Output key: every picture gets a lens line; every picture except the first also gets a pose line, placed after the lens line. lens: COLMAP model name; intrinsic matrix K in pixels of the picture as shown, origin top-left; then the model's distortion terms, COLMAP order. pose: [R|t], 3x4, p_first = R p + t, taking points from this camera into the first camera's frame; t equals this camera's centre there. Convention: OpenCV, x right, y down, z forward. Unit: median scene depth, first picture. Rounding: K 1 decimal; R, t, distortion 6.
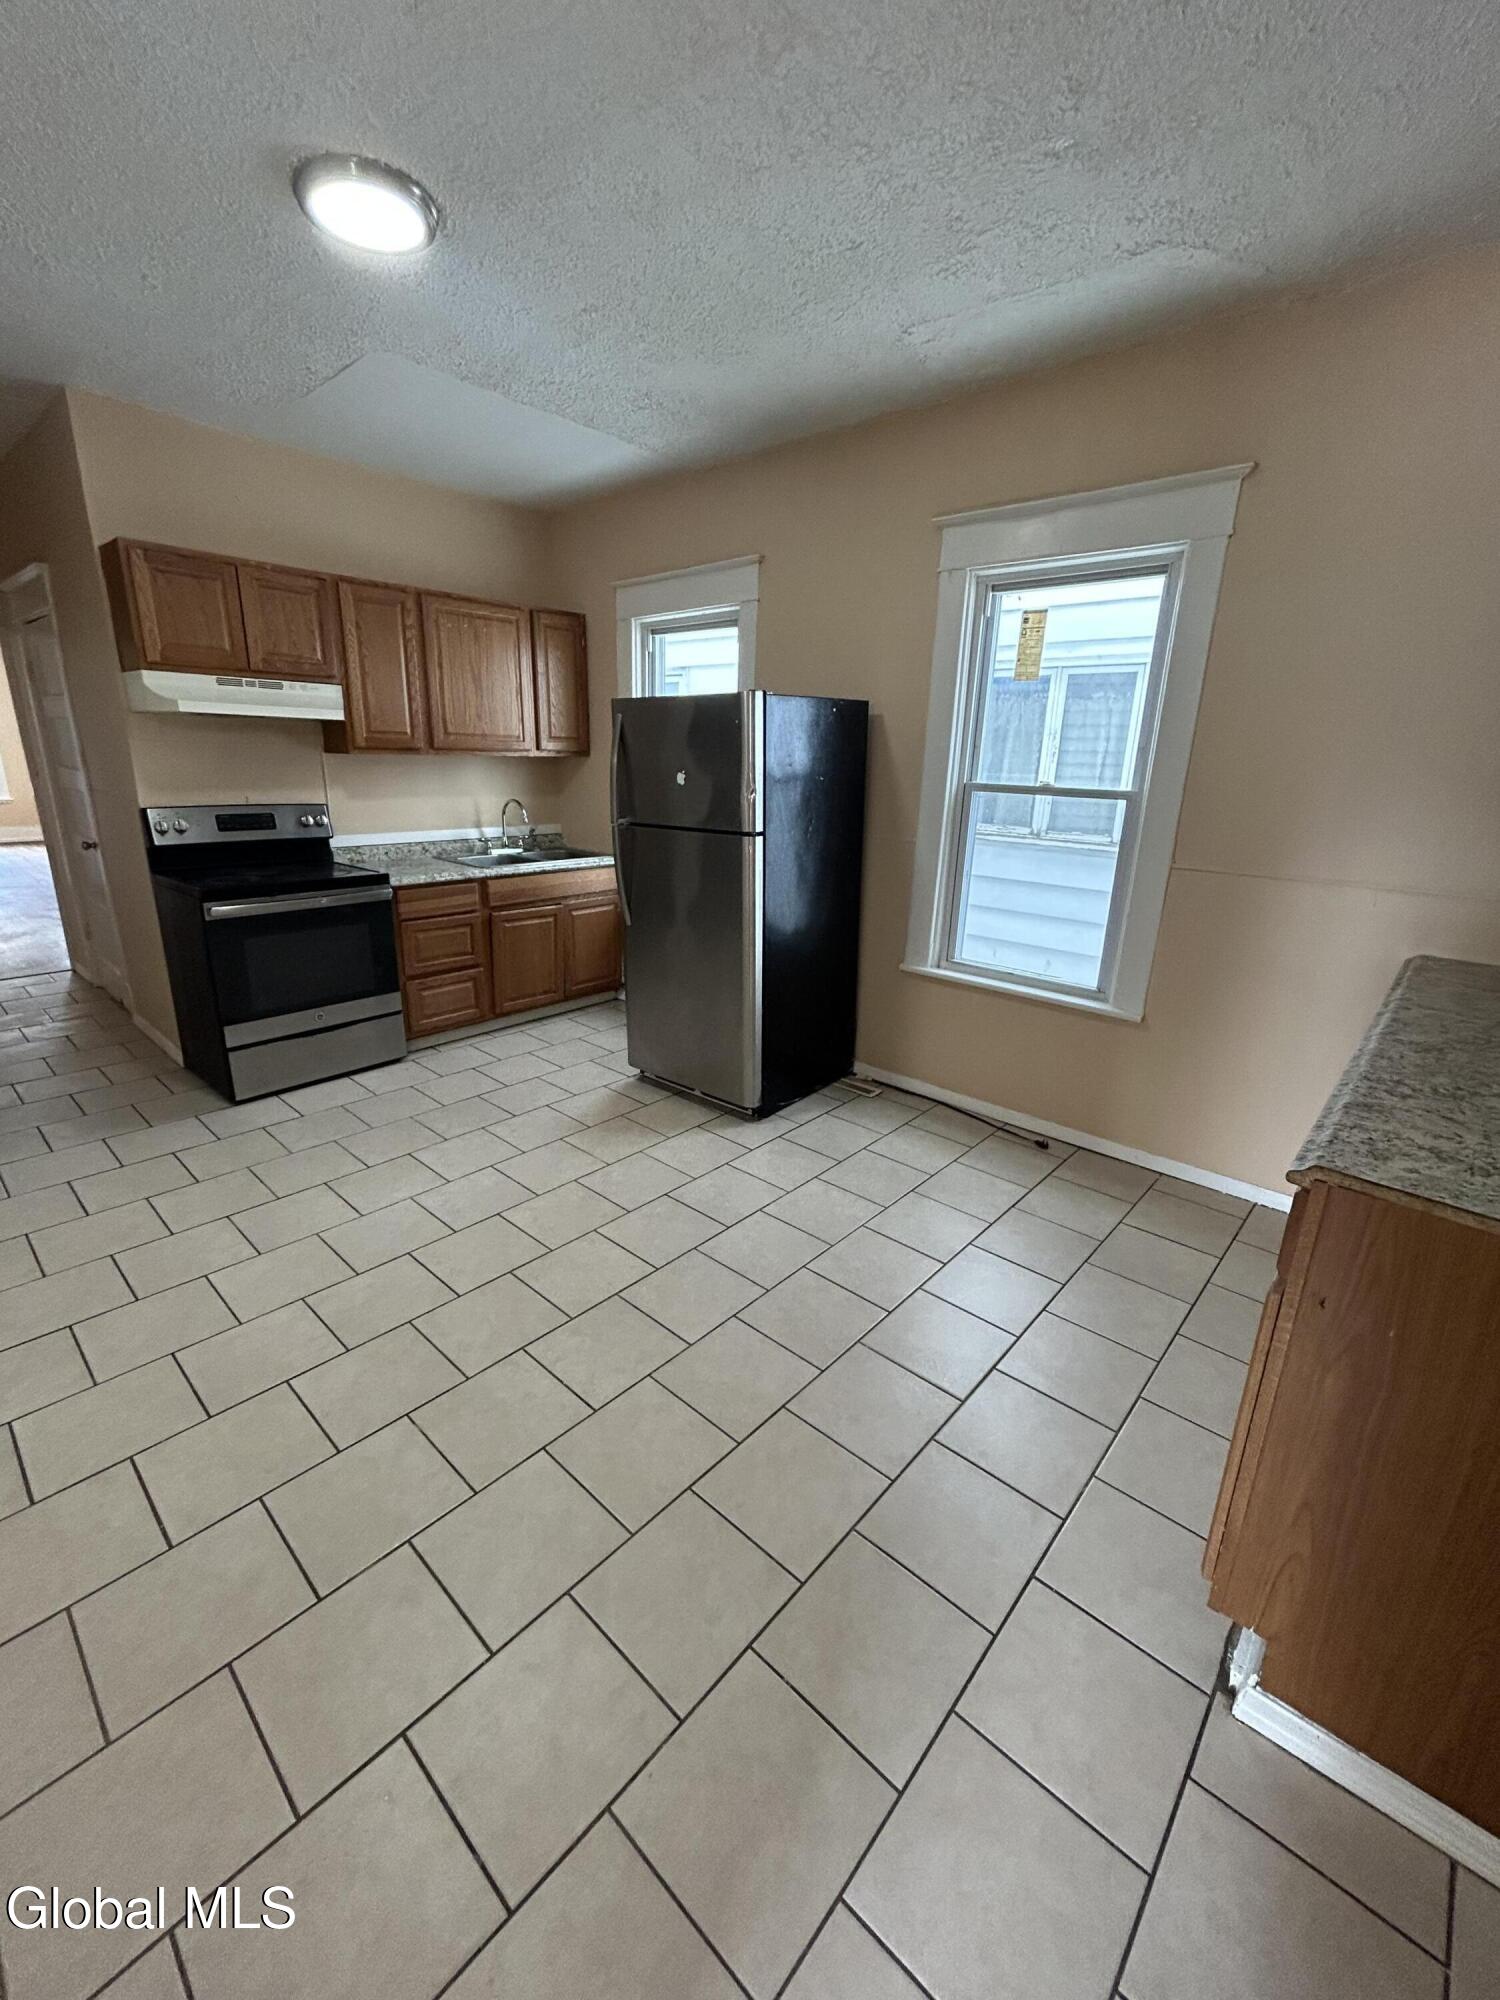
lens RADIAL K [[802.7, 0, 767.1], [0, 802.7, 1010.9], [0, 0, 1]] dist [-0.010937, -0.000287]
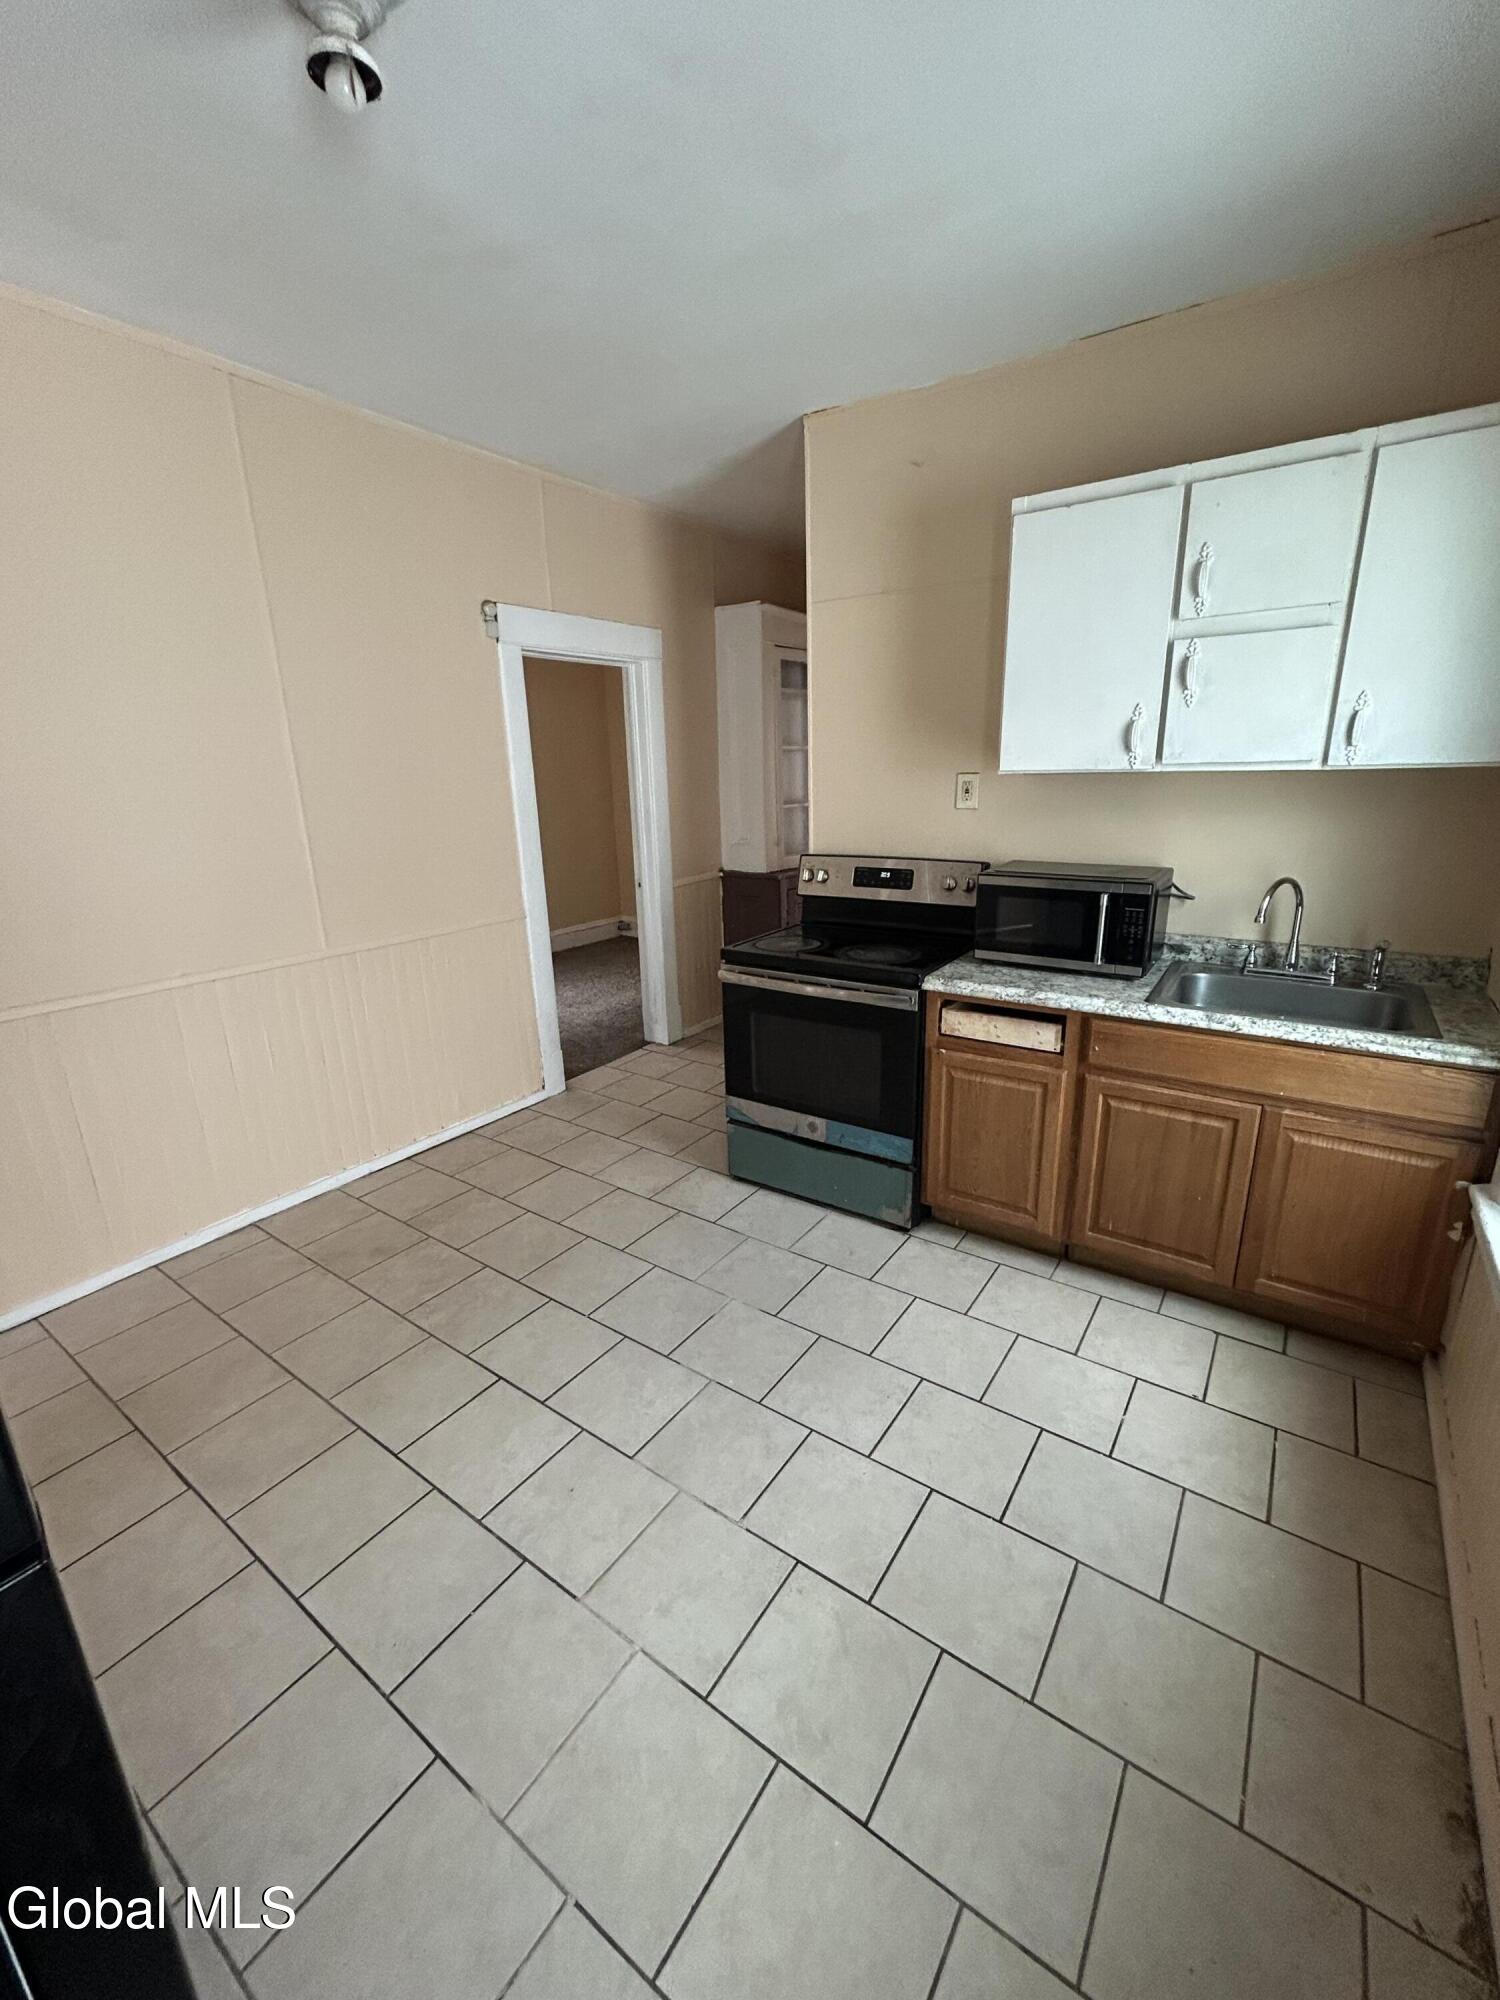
lens RADIAL K [[811.3, 0, 751.1], [0, 811.3, 991.6], [0, 0, 1]] dist [0.001106, -0.001231]
pose [[0.114121, 0.227828, -0.966991, 0.180943], [-0.286270, 0.939606, 0.187592, -0.249246], [0.951329, 0.255412, 0.172449, 0.764861]]
